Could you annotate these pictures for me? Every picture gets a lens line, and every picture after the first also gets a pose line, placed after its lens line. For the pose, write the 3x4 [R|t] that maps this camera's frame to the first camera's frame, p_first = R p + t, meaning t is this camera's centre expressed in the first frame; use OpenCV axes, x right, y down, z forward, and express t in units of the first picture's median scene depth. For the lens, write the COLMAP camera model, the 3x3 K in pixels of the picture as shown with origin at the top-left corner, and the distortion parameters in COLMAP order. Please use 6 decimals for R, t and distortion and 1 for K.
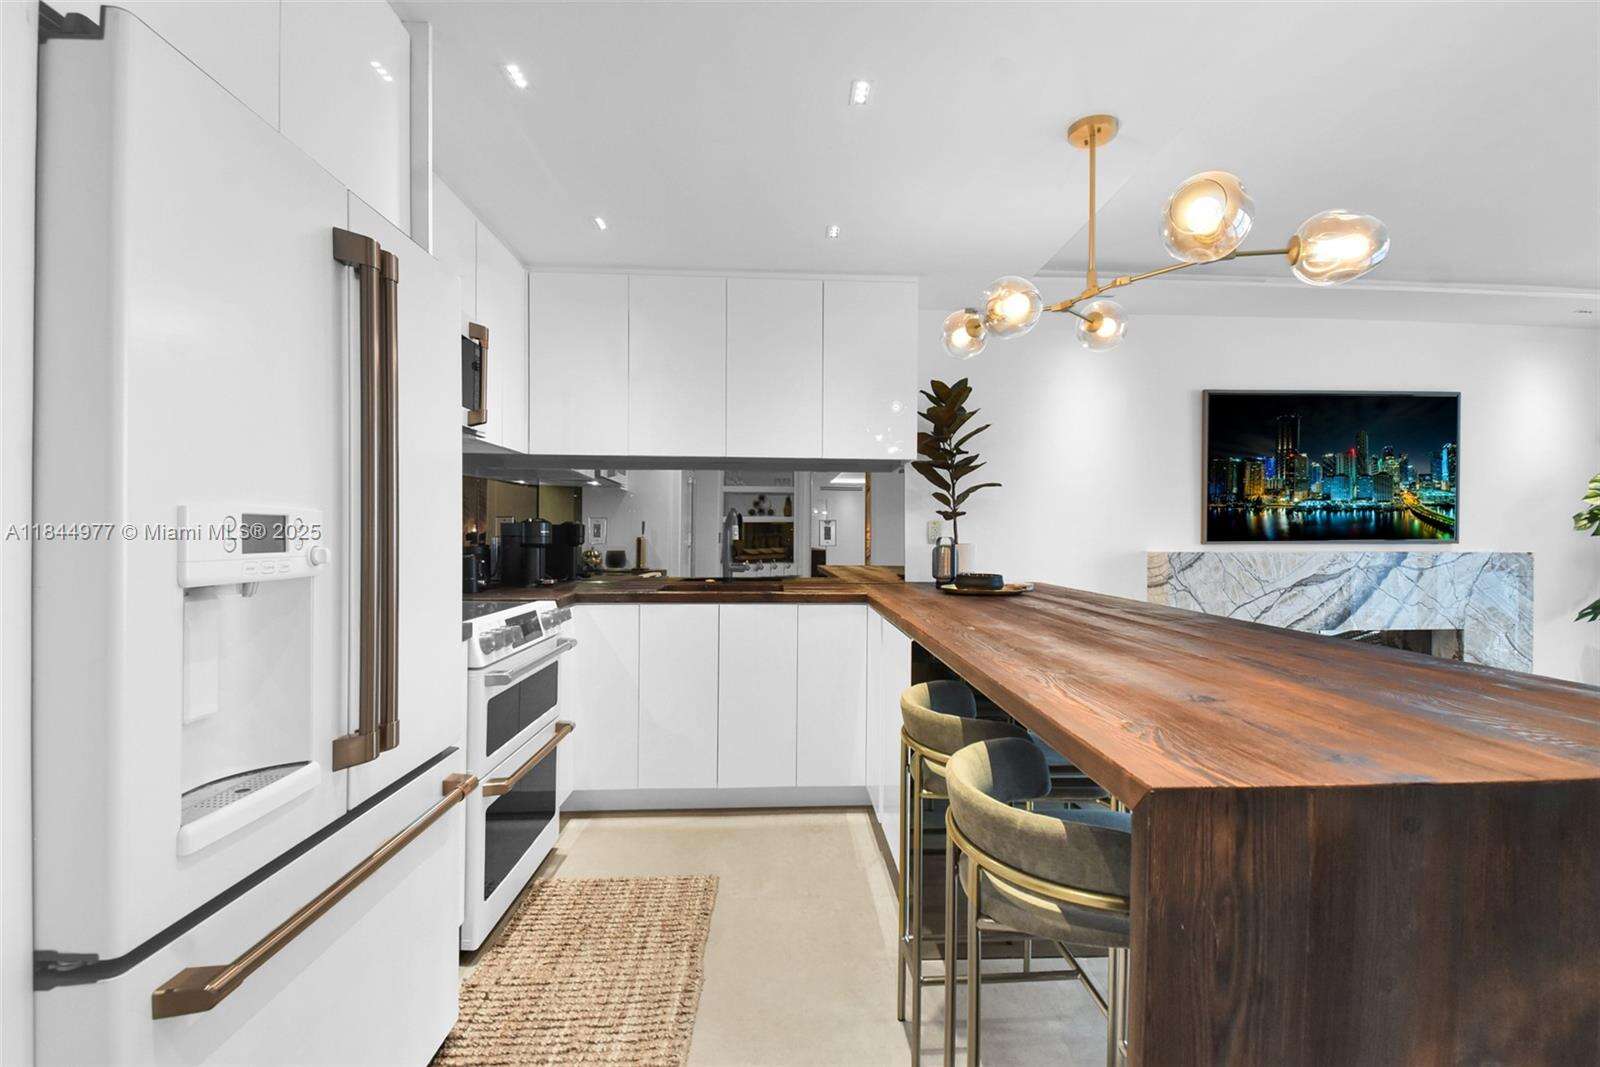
lens RADIAL K [[728.1, 0, 805.7], [0, 728.1, 535.8], [0, 0, 1]] dist [0.031542, -0.023866]
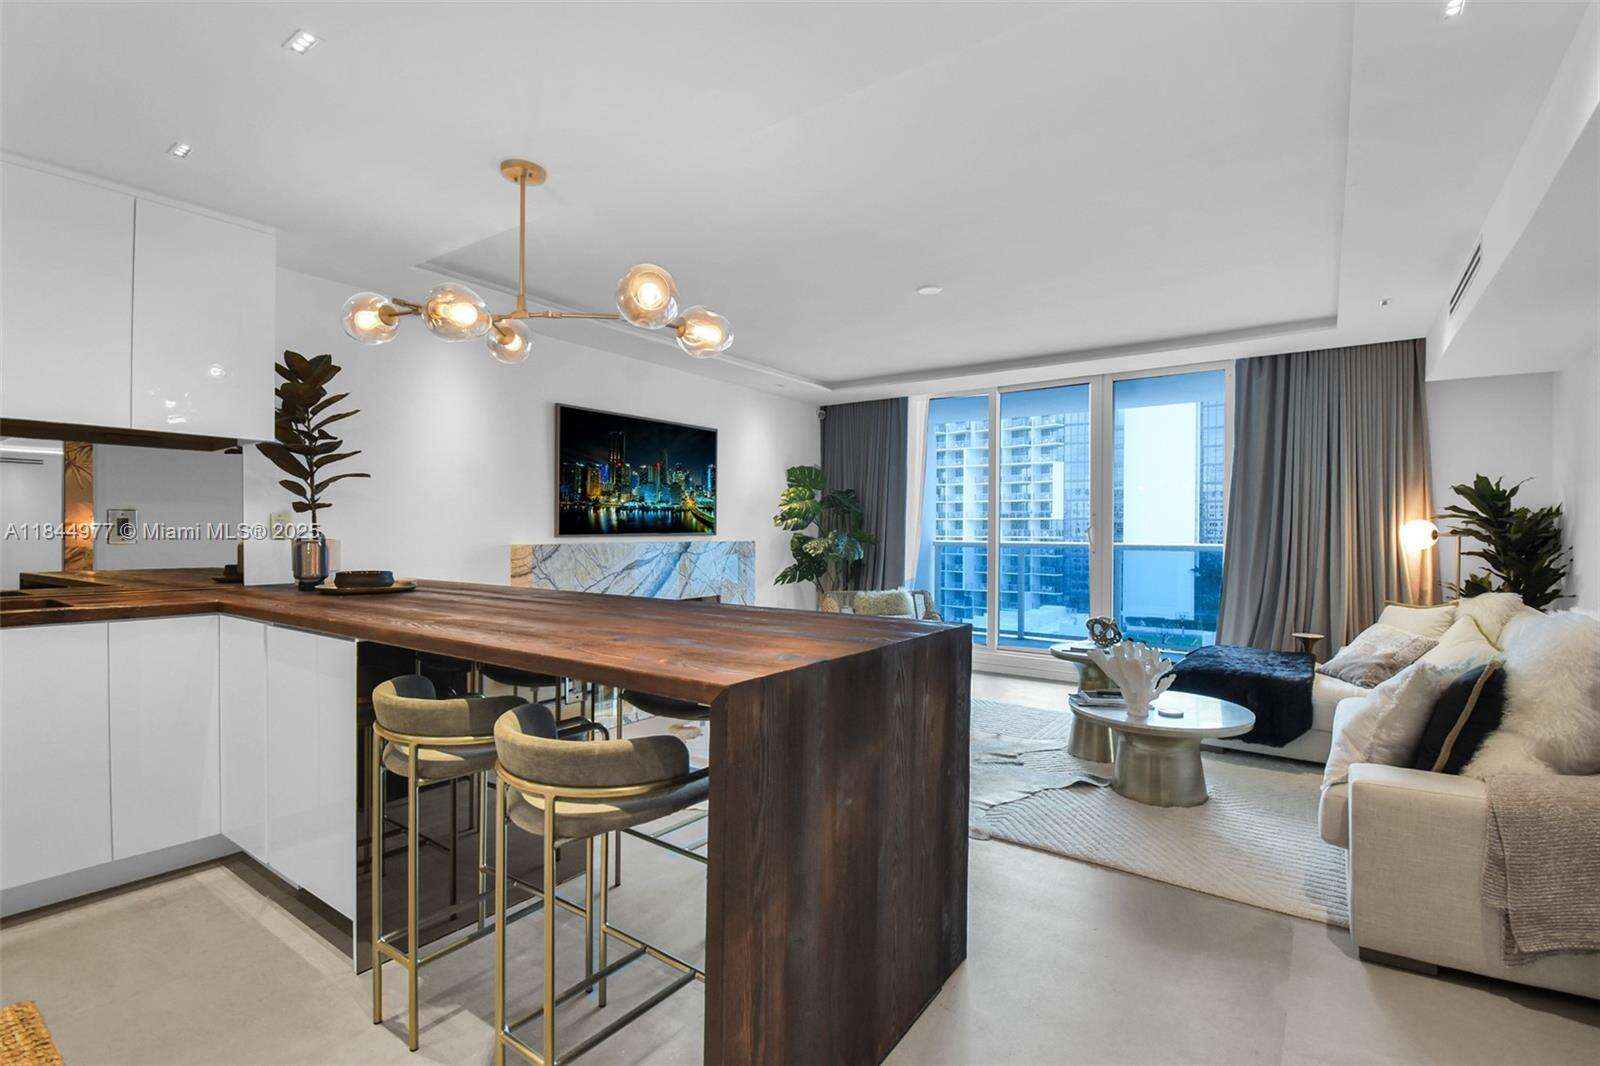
lens RADIAL K [[740.1, 0, 828.3], [0, 740.1, 531.0], [0, 0, 1]] dist [-0.000417, -0.019309]
pose [[0.601614, -0.000910, 0.798786, -0.122130], [-0.001720, 0.999996, 0.002434, -0.001692], [-0.798785, -0.002838, 0.601610, -0.030651]]
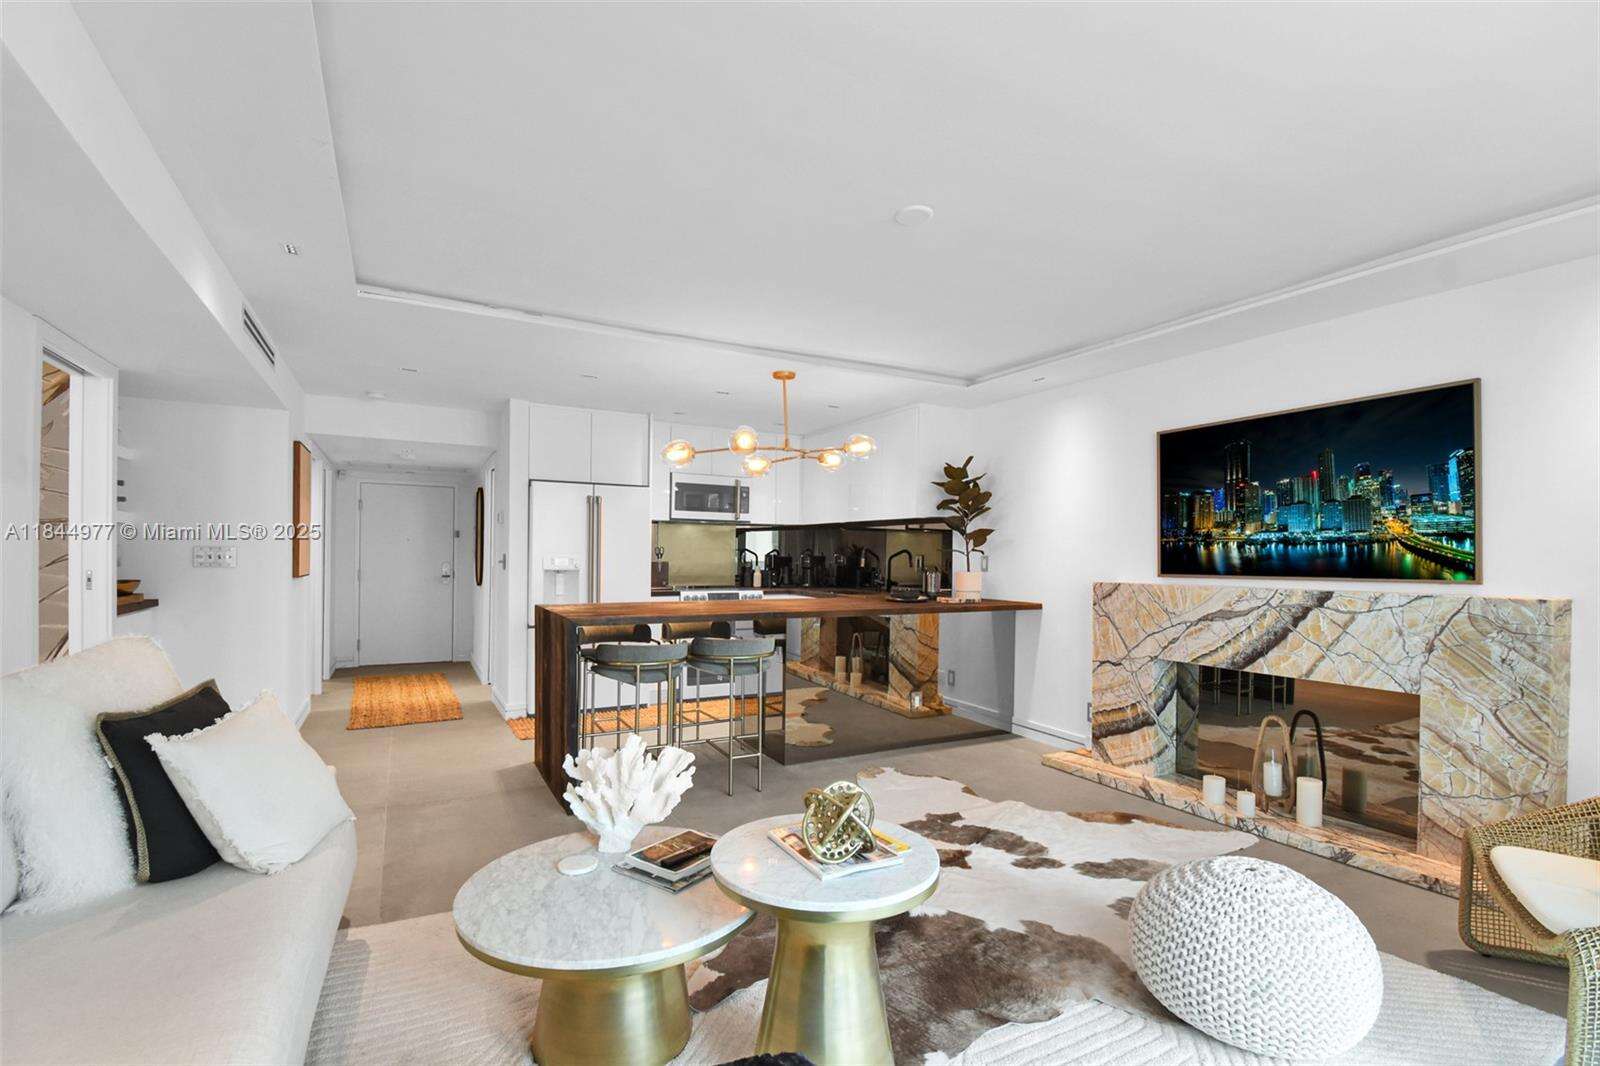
lens RADIAL K [[695.7, 0, 803.3], [0, 695.7, 580.4], [0, 0, 1]] dist [-0.000998, -0.008091]
pose [[0.470814, 0.030048, -0.881721, 1.181891], [-0.032429, 0.999334, 0.016740, 0.015427], [0.881636, 0.020712, 0.471475, 0.087559]]
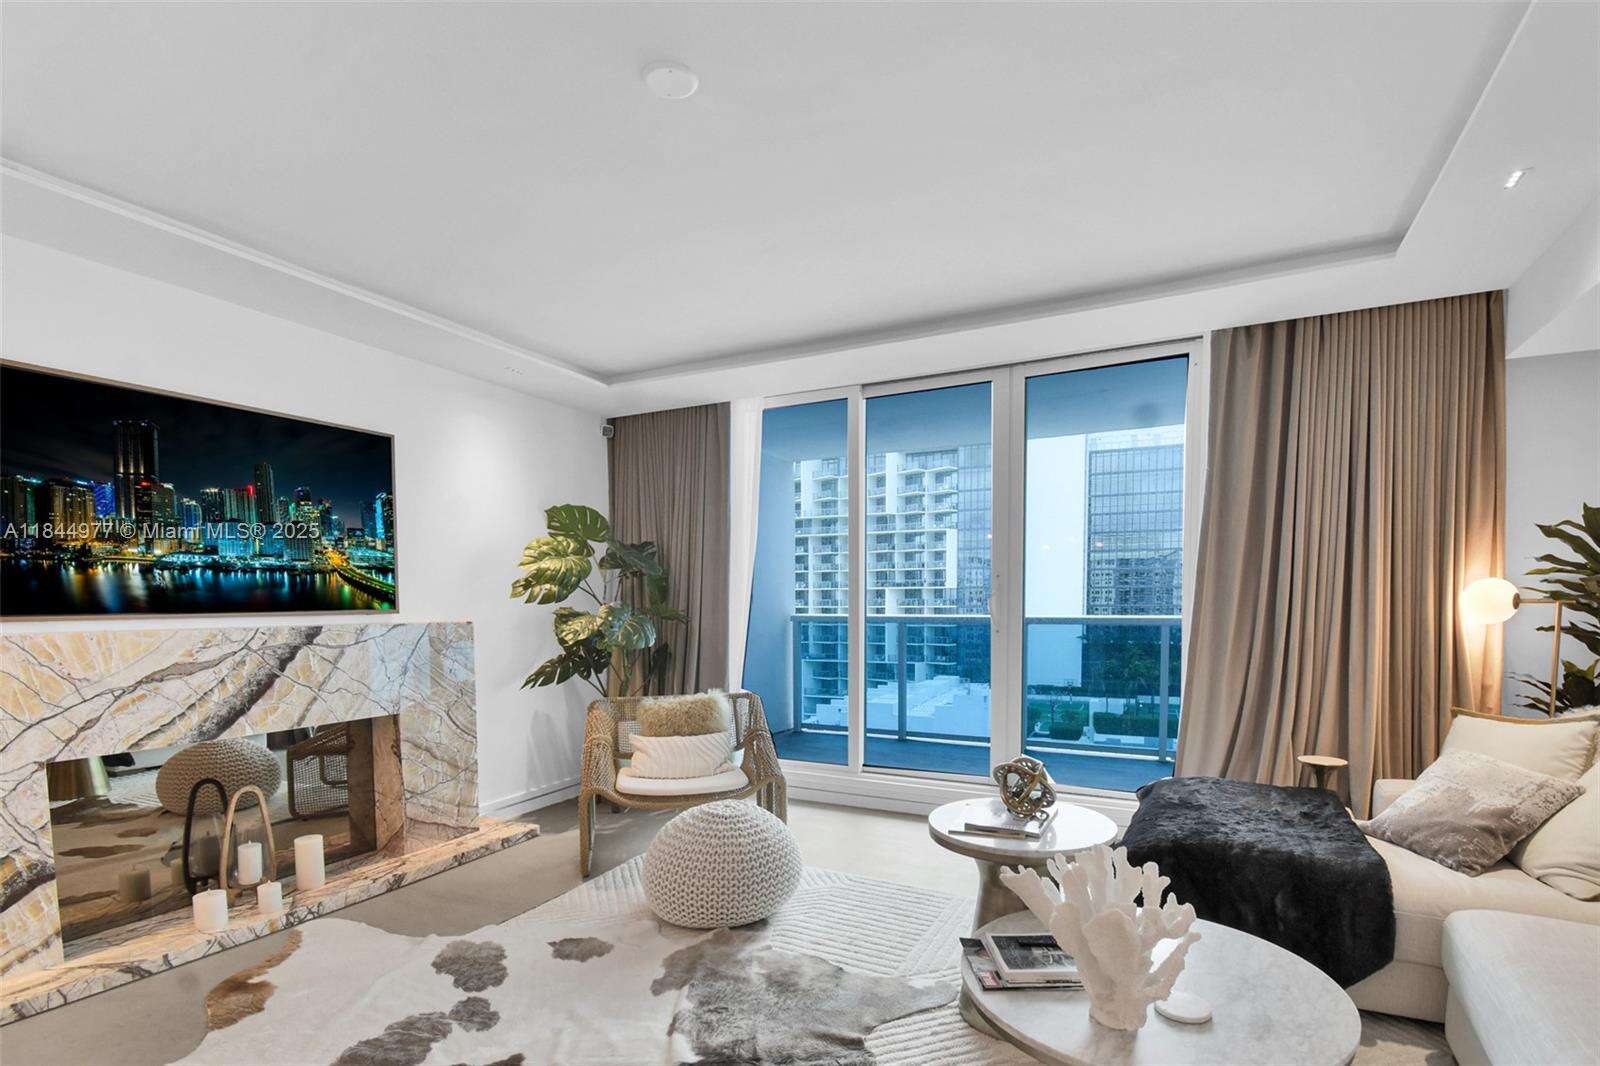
lens RADIAL K [[756.2, 0, 846.4], [0, 756.2, 632.5], [0, 0, 1]] dist [-0.000926, -0.010257]
pose [[0.464694, -0.041890, 0.884480, 0.354022], [0.007517, 0.999031, 0.043365, -0.001206], [-0.885440, -0.013503, 0.464558, 0.132244]]
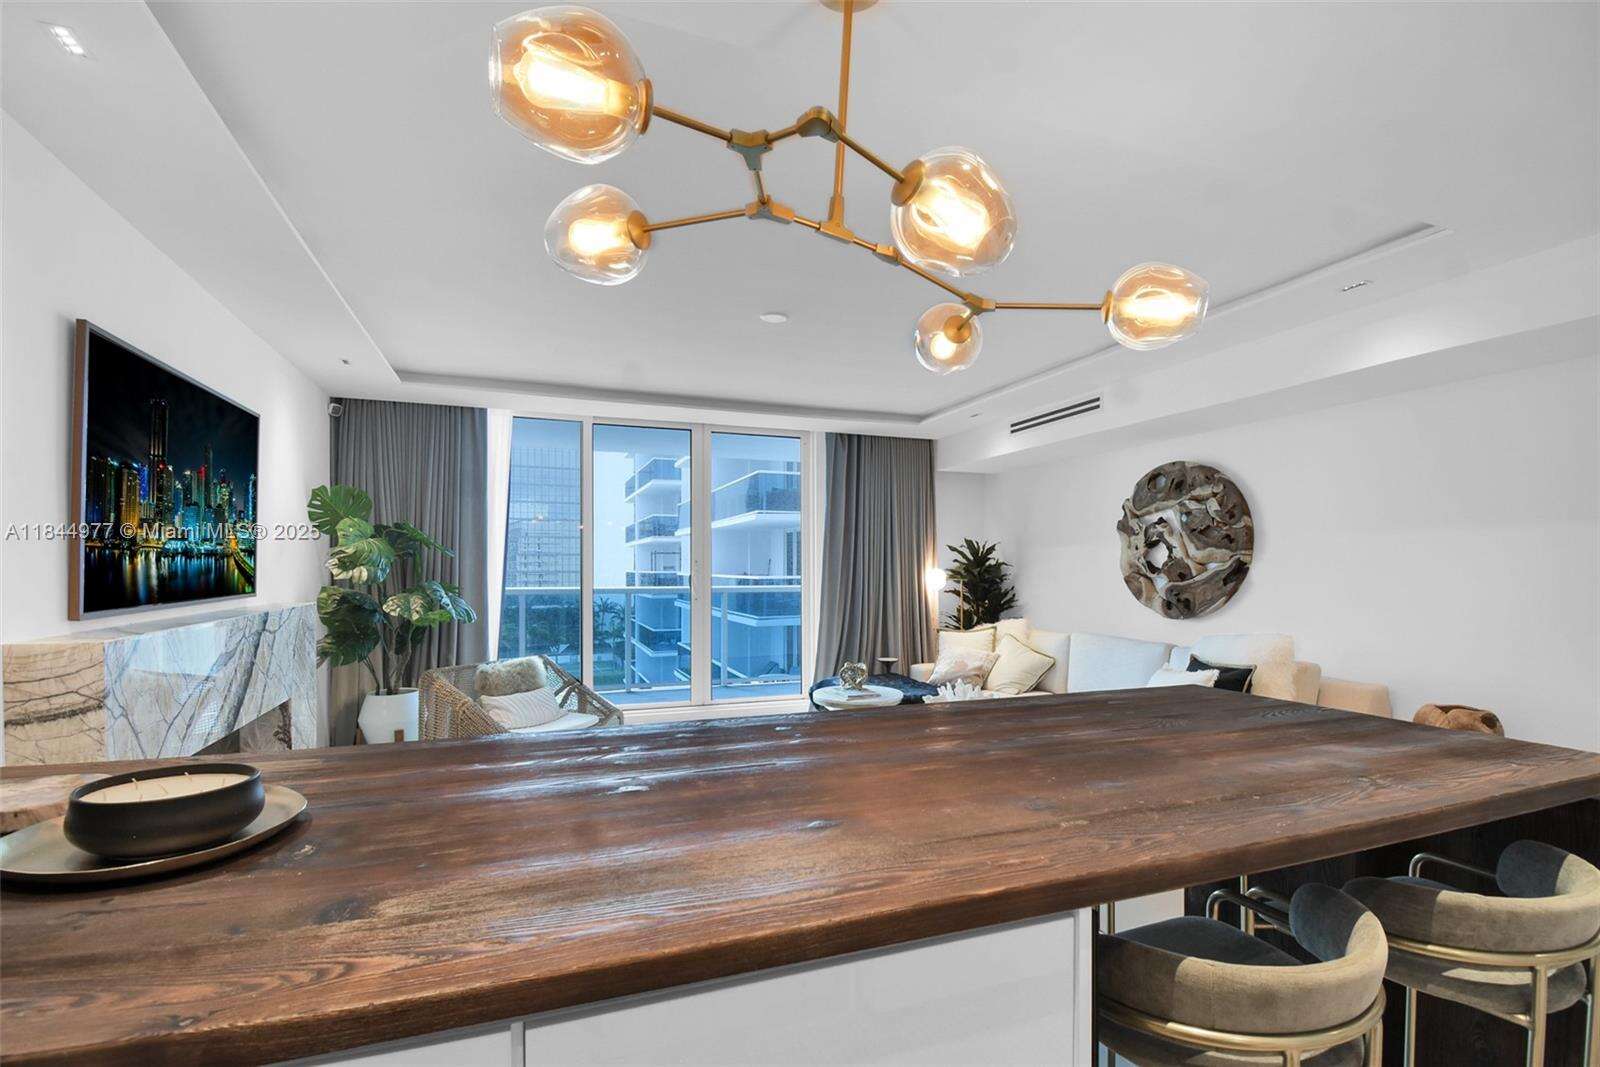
lens RADIAL K [[740.4, 0, 807.9], [0, 740.4, 597.8], [0, 0, 1]] dist [0.000535, -0.025162]
pose [[-0.323527, -0.044480, 0.945173, -0.099161], [-0.002844, 0.998936, 0.046037, -0.028621], [-0.946215, 0.012206, -0.323309, 0.682656]]
